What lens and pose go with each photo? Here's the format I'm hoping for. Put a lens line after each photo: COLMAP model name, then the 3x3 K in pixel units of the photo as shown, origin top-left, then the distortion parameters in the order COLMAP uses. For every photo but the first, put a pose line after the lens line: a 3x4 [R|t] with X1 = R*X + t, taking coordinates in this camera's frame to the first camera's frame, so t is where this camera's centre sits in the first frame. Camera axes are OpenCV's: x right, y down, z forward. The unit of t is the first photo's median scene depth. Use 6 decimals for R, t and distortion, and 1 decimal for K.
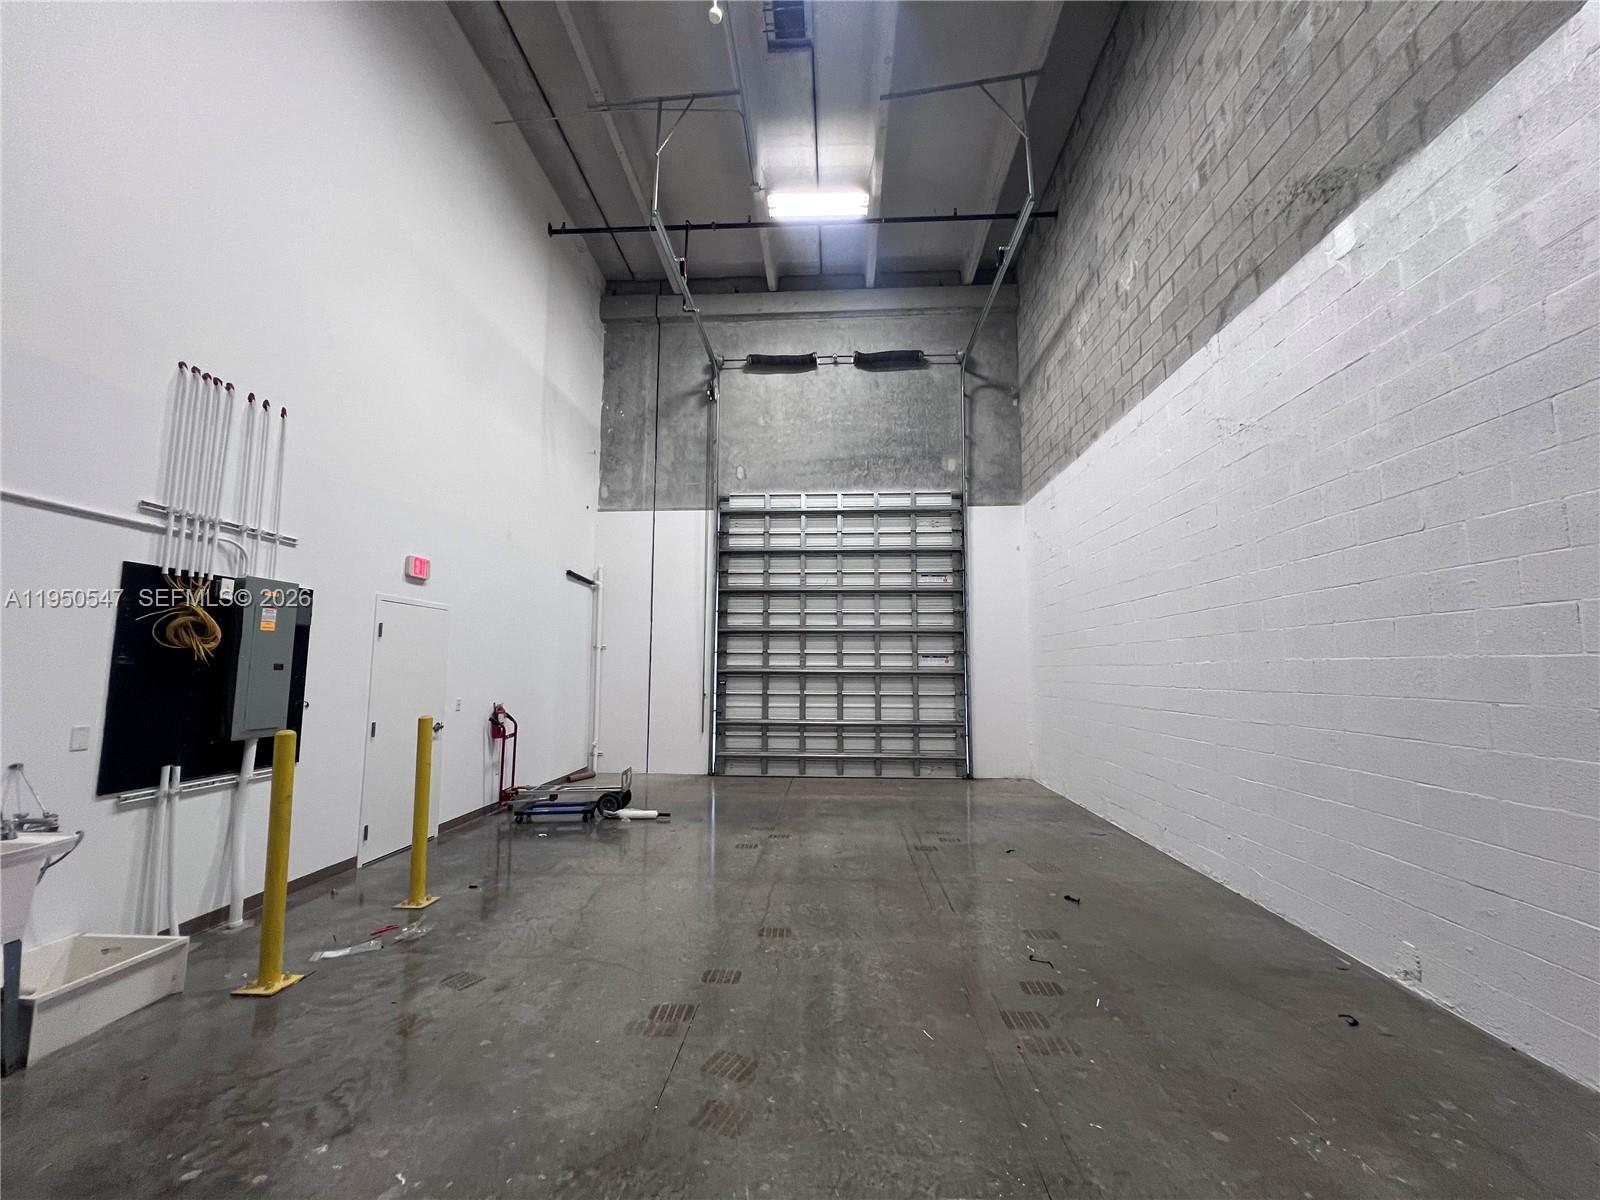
lens RADIAL K [[642.2, 0, 800.0], [0, 642.2, 600.0], [0, 0, 1]] dist [0.000311, 0.000001]
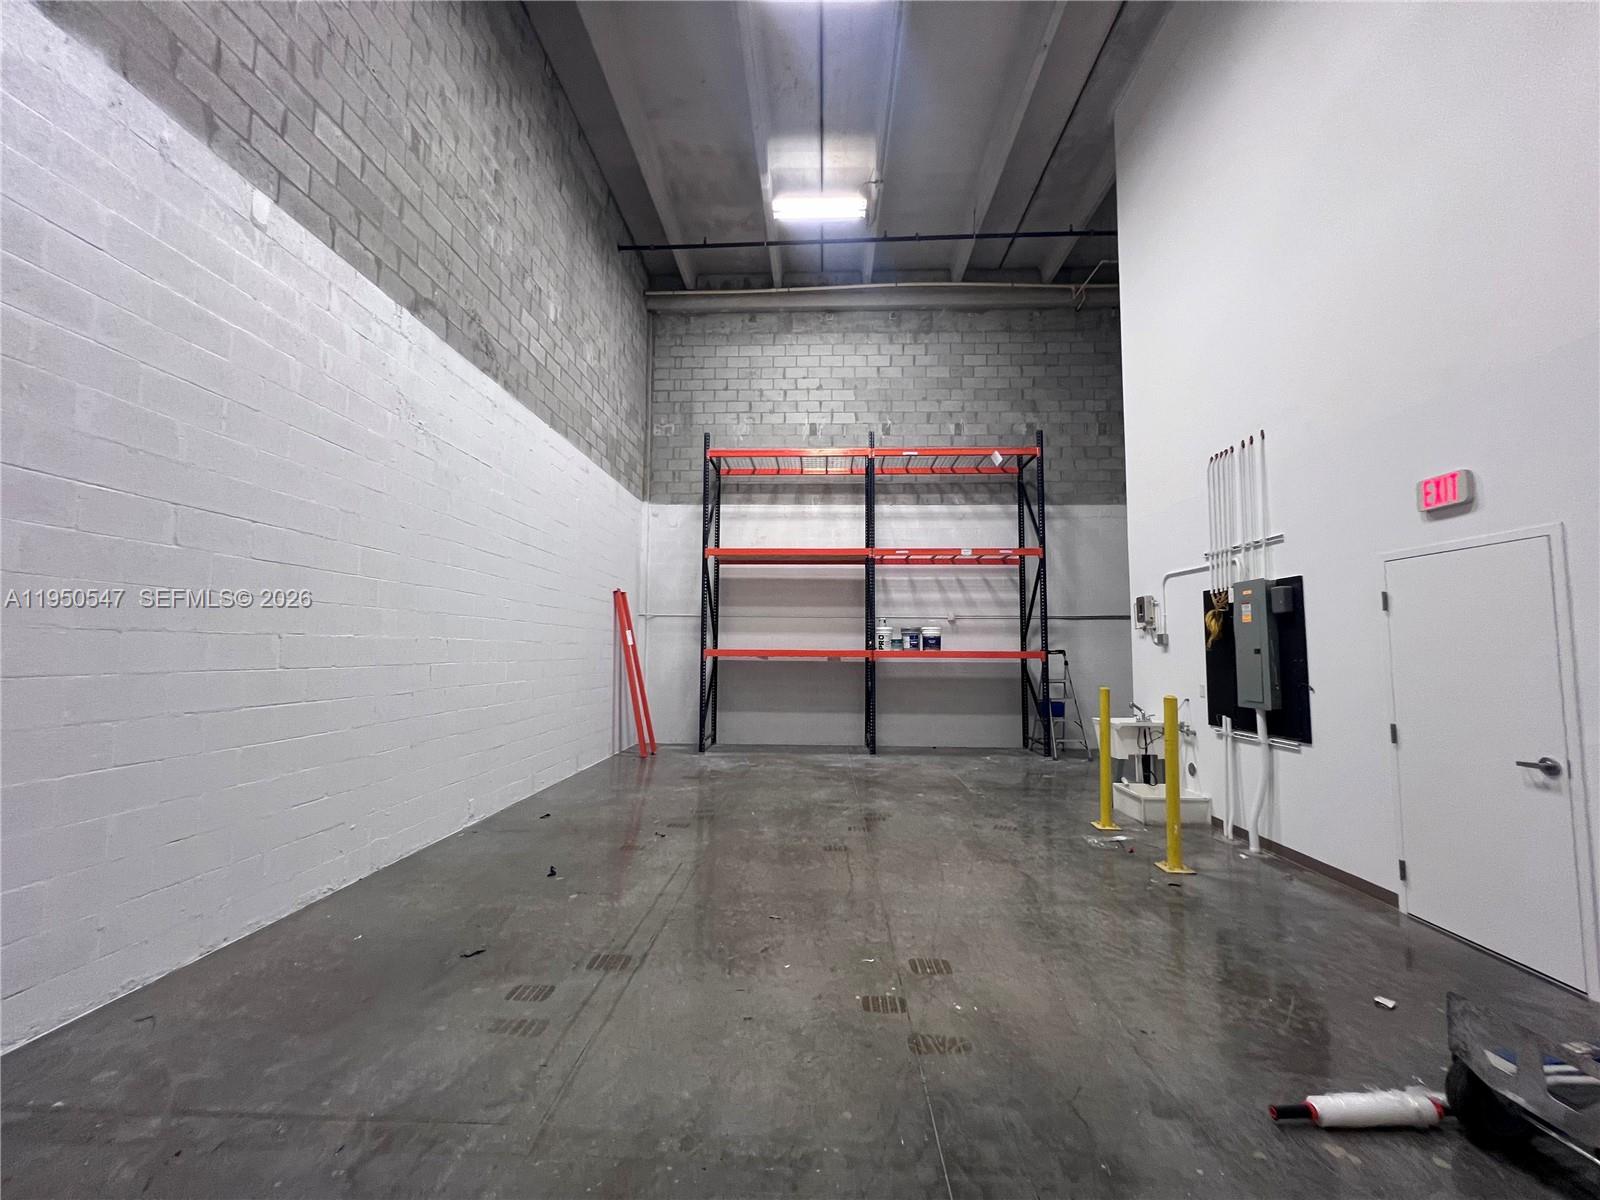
lens RADIAL K [[642.2, 0, 800.0], [0, 642.2, 600.0], [0, 0, 1]] dist [0.000311, 0.000001]
pose [[-0.999705, -0.011330, -0.021474, 0.026787], [-0.007066, 0.981927, -0.189127, 0.106310], [0.023229, -0.188920, -0.981718, 0.952895]]
